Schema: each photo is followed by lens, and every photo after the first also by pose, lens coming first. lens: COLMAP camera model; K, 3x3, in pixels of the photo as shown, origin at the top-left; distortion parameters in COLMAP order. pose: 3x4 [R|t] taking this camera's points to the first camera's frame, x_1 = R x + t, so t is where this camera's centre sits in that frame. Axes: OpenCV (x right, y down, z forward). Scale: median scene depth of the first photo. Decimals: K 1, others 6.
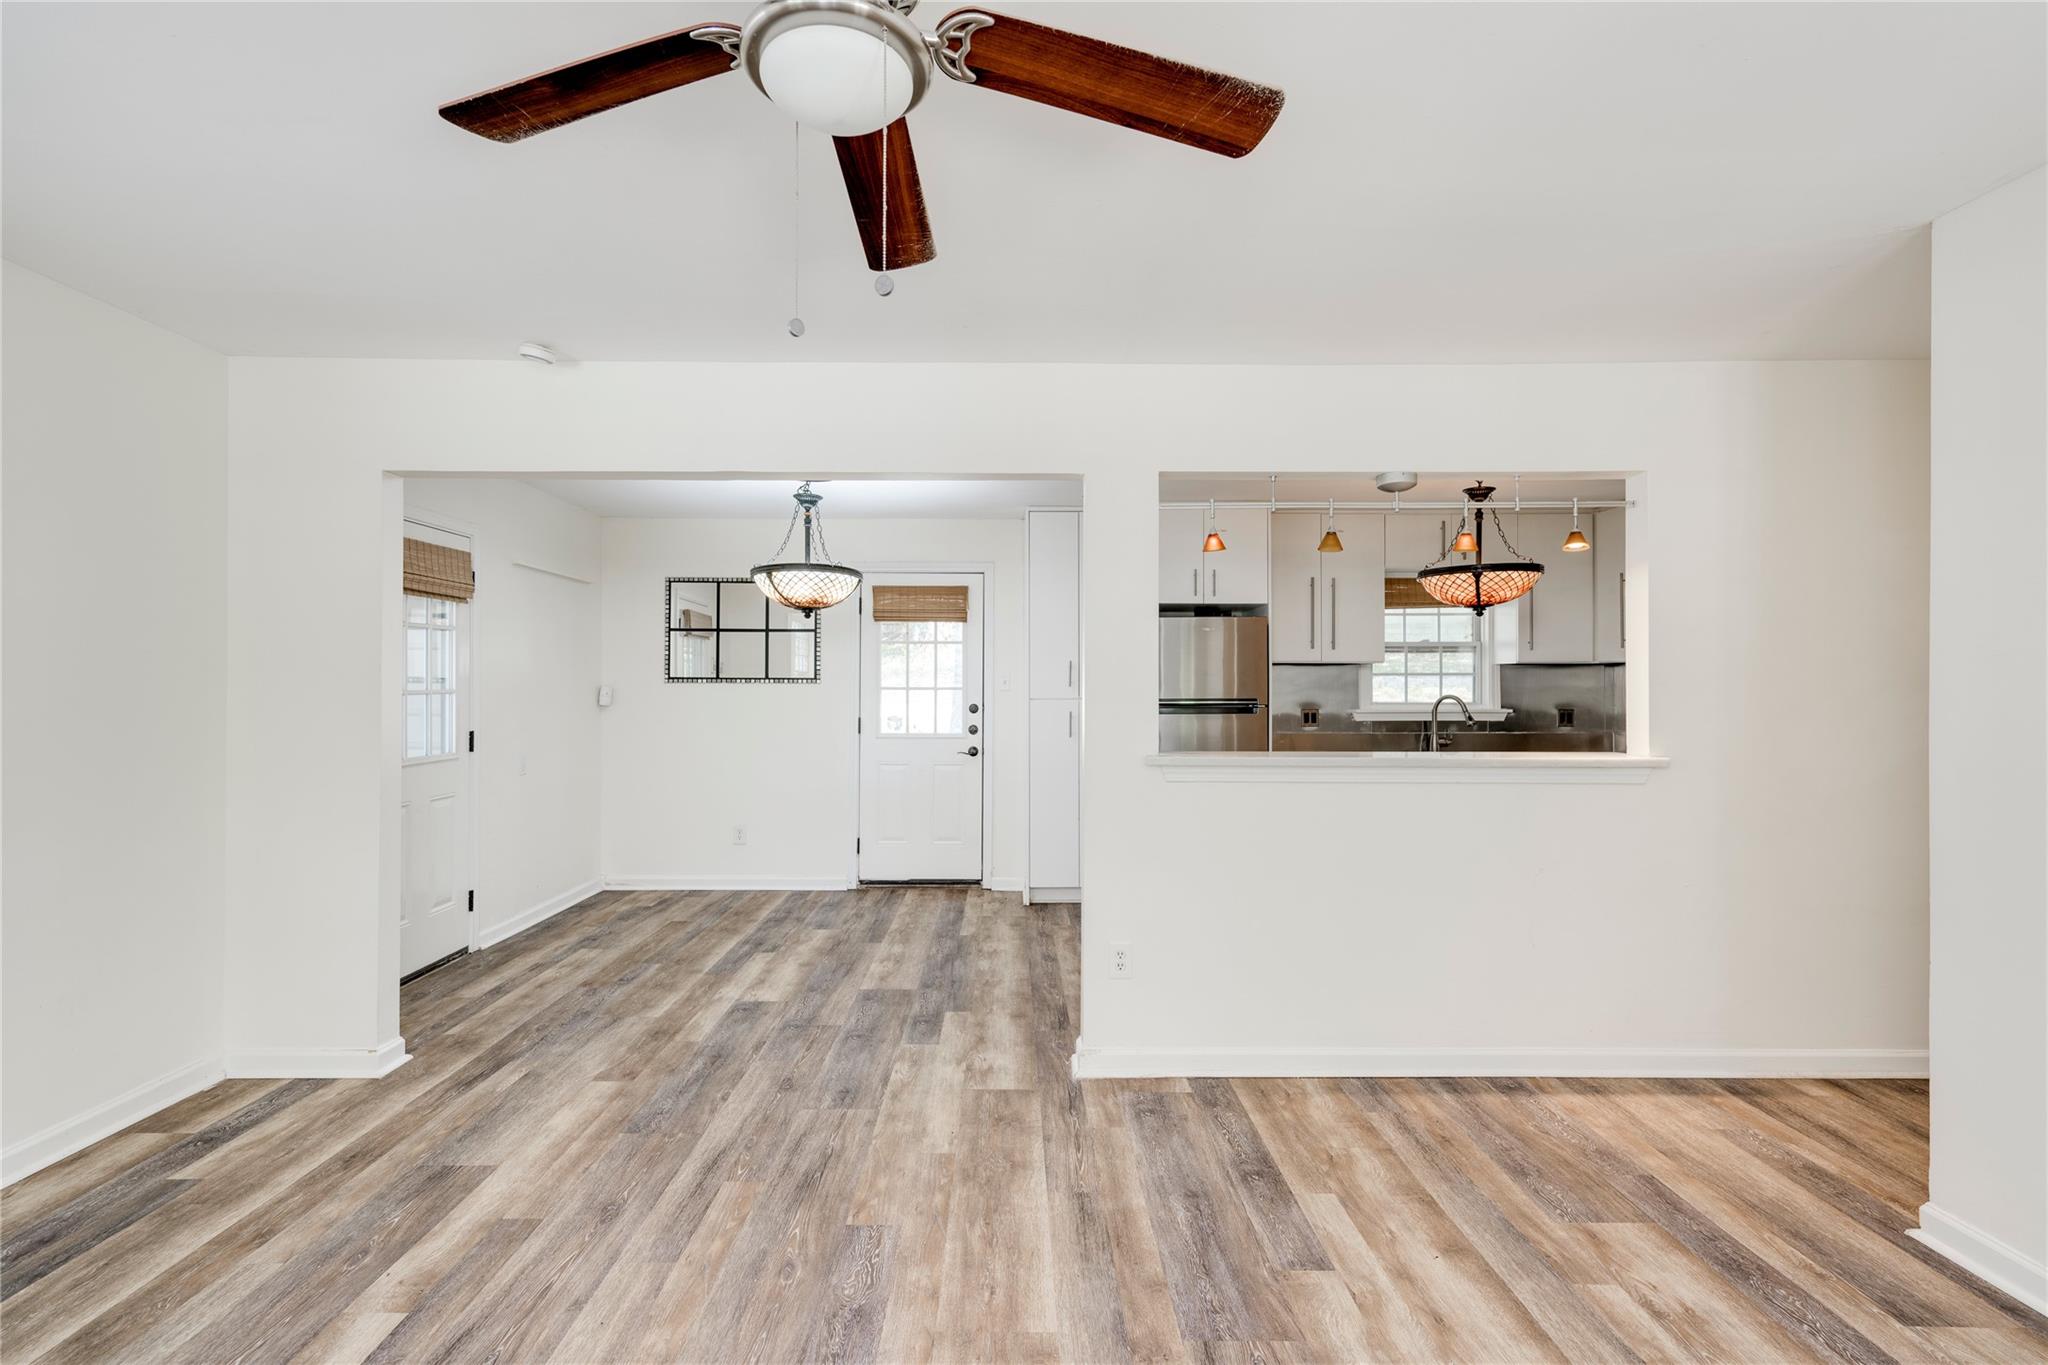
lens RADIAL K [[974.2, 0, 1013.0], [0, 974.2, 677.5], [0, 0, 1]] dist [0.006296, 0.000331]
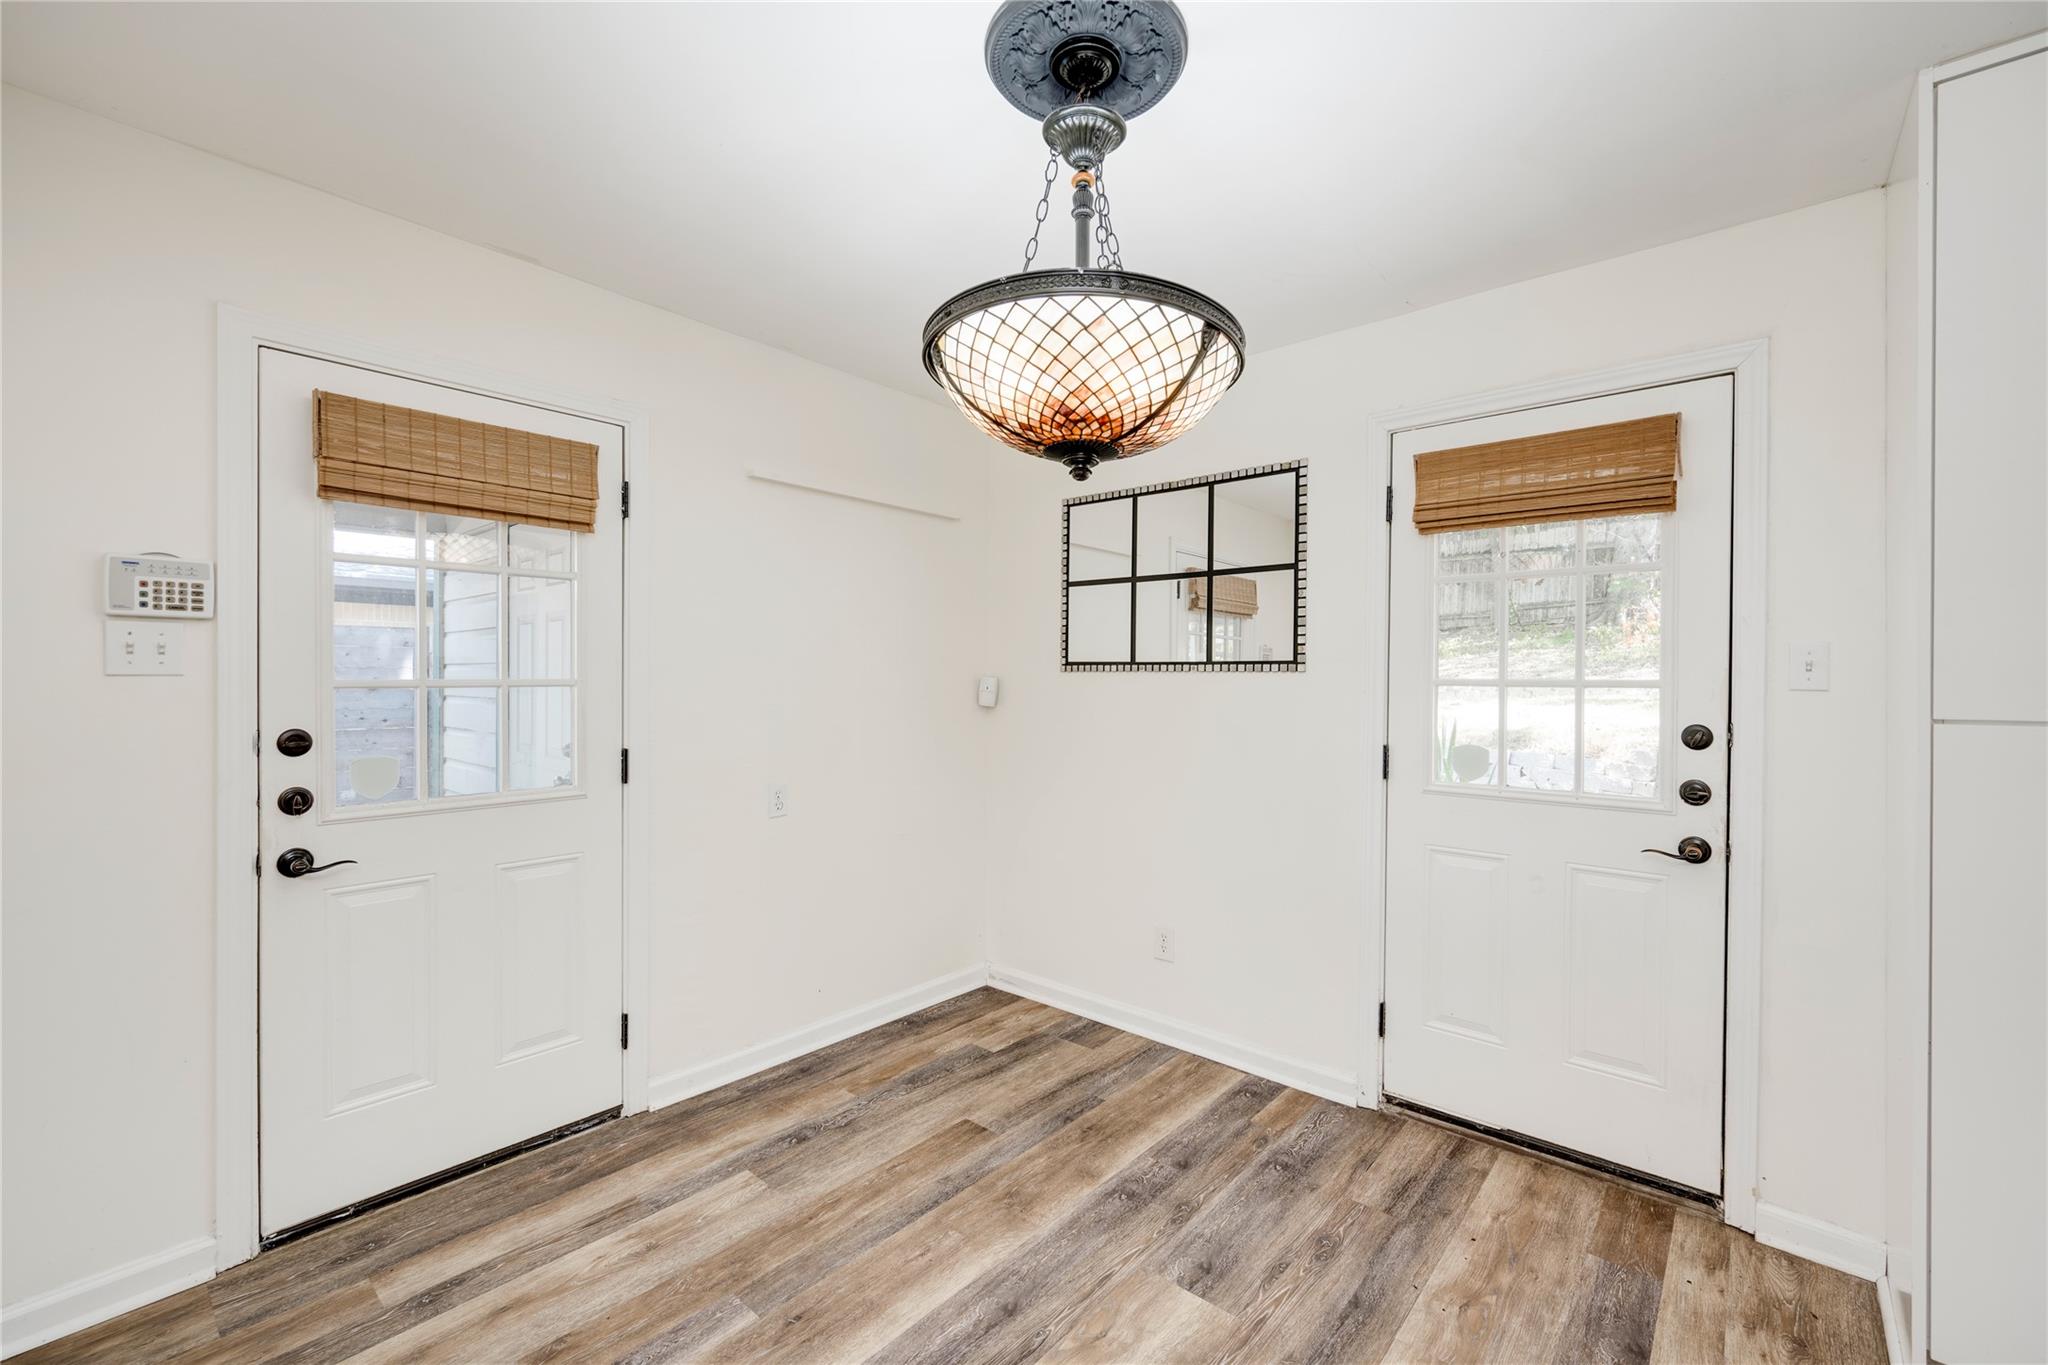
lens RADIAL K [[852.1, 0, 1030.5], [0, 852.1, 681.5], [0, 0, 1]] dist [-0.001285, -0.000338]
pose [[0.752096, 0.004931, -0.659035, -0.030846], [0.001402, 0.999958, 0.009082, 0.012215], [0.659052, -0.007755, 0.752058, 1.043656]]
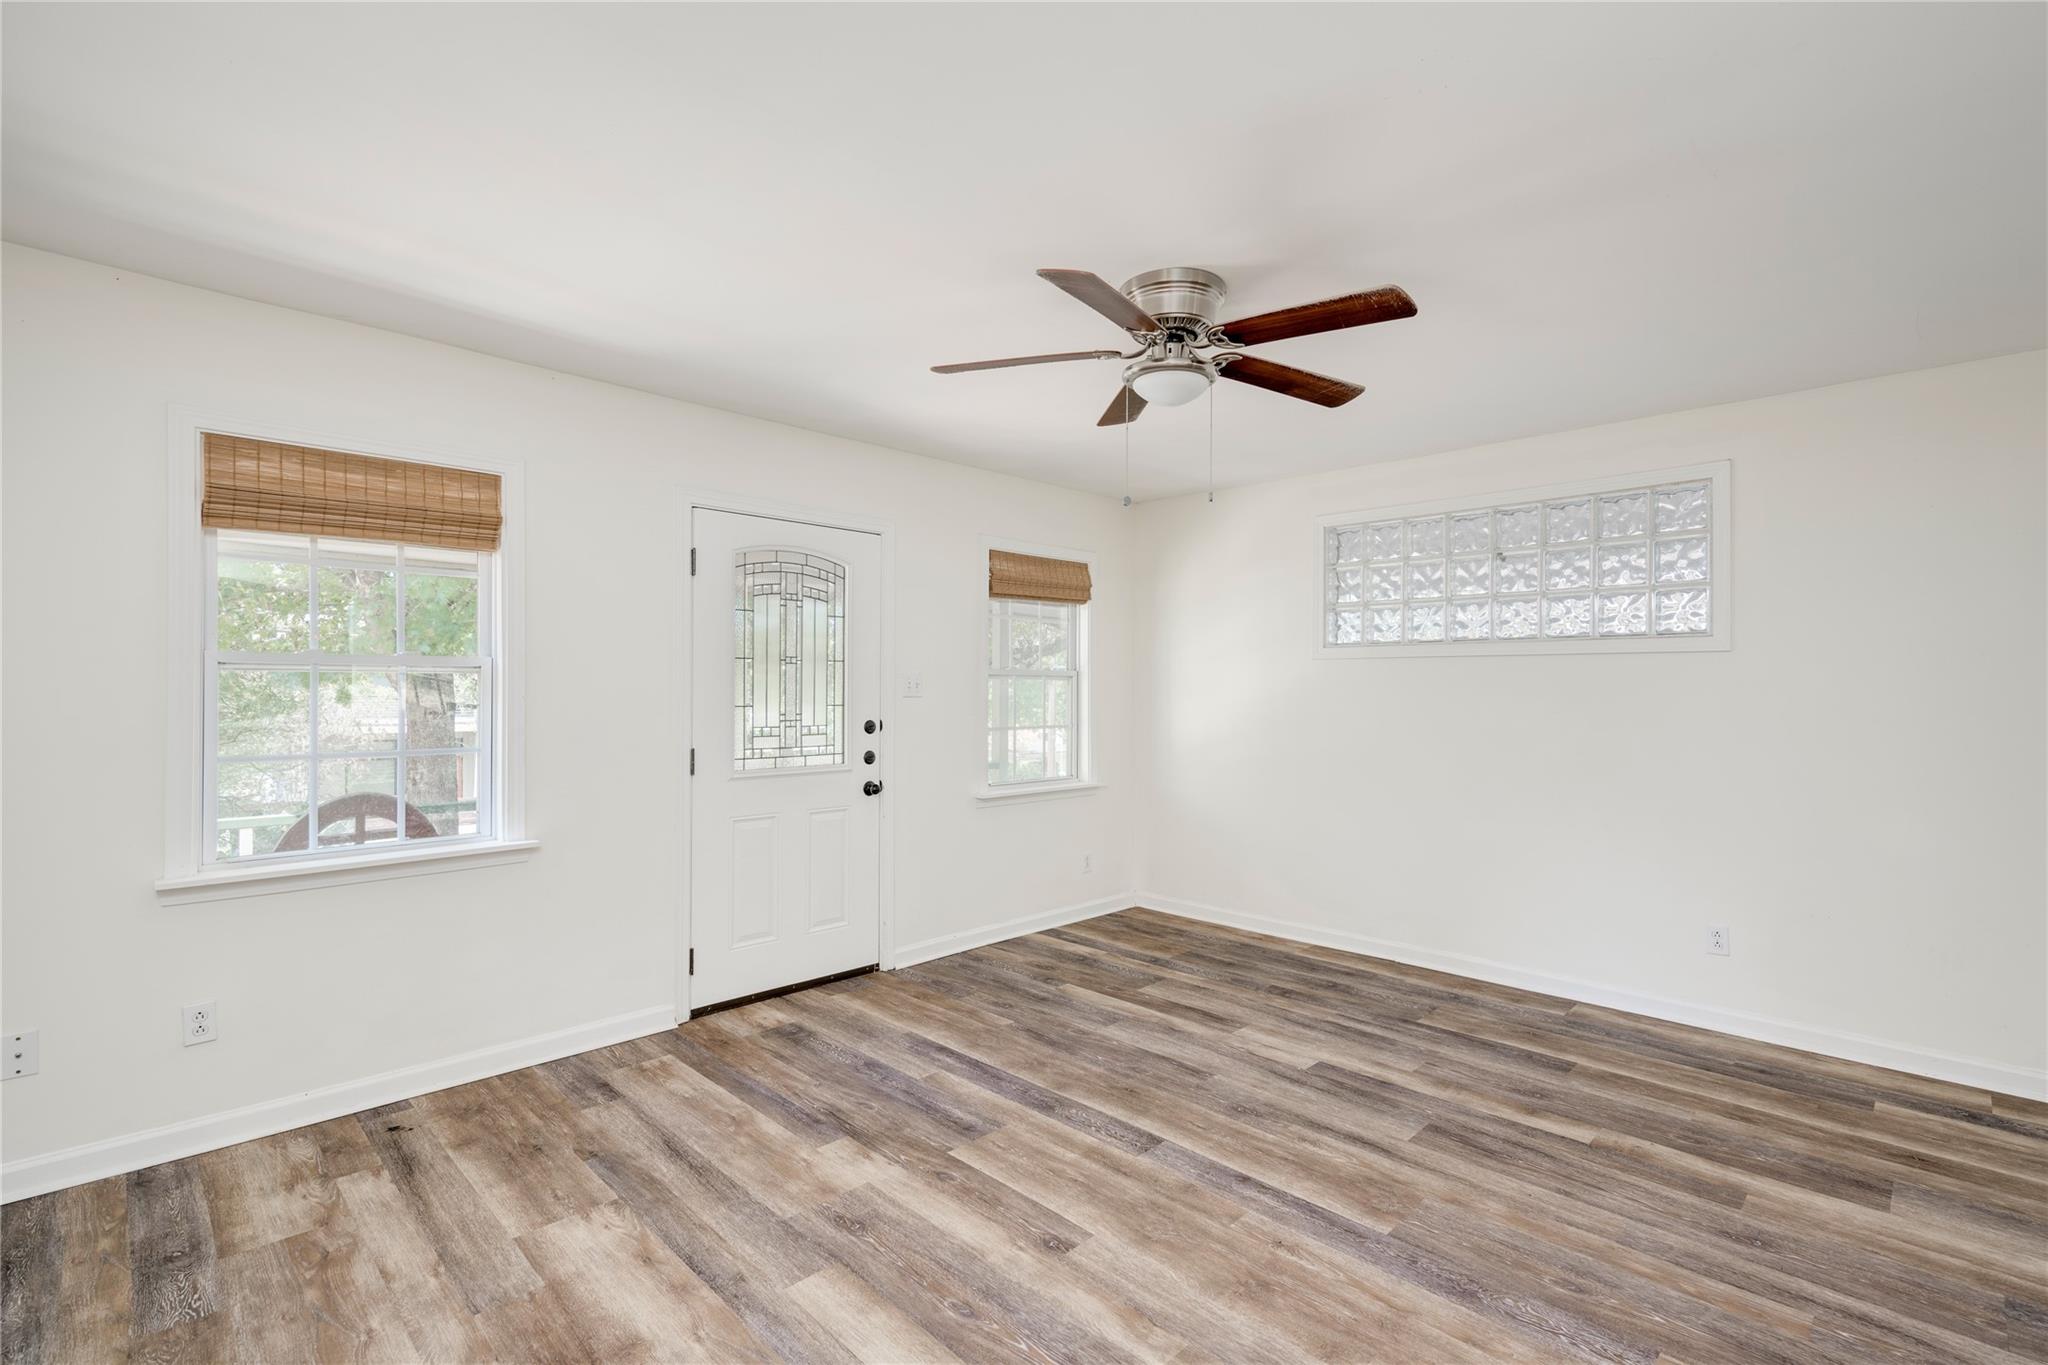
lens RADIAL K [[926.3, 0, 1031.8], [0, 926.3, 691.4], [0, 0, 1]] dist [0.000678, -0.000206]
pose [[-0.707608, -0.004486, -0.706591, 0.503145], [0.001147, 0.999971, -0.007497, 0.009731], [0.706604, -0.006116, -0.707582, 0.793507]]
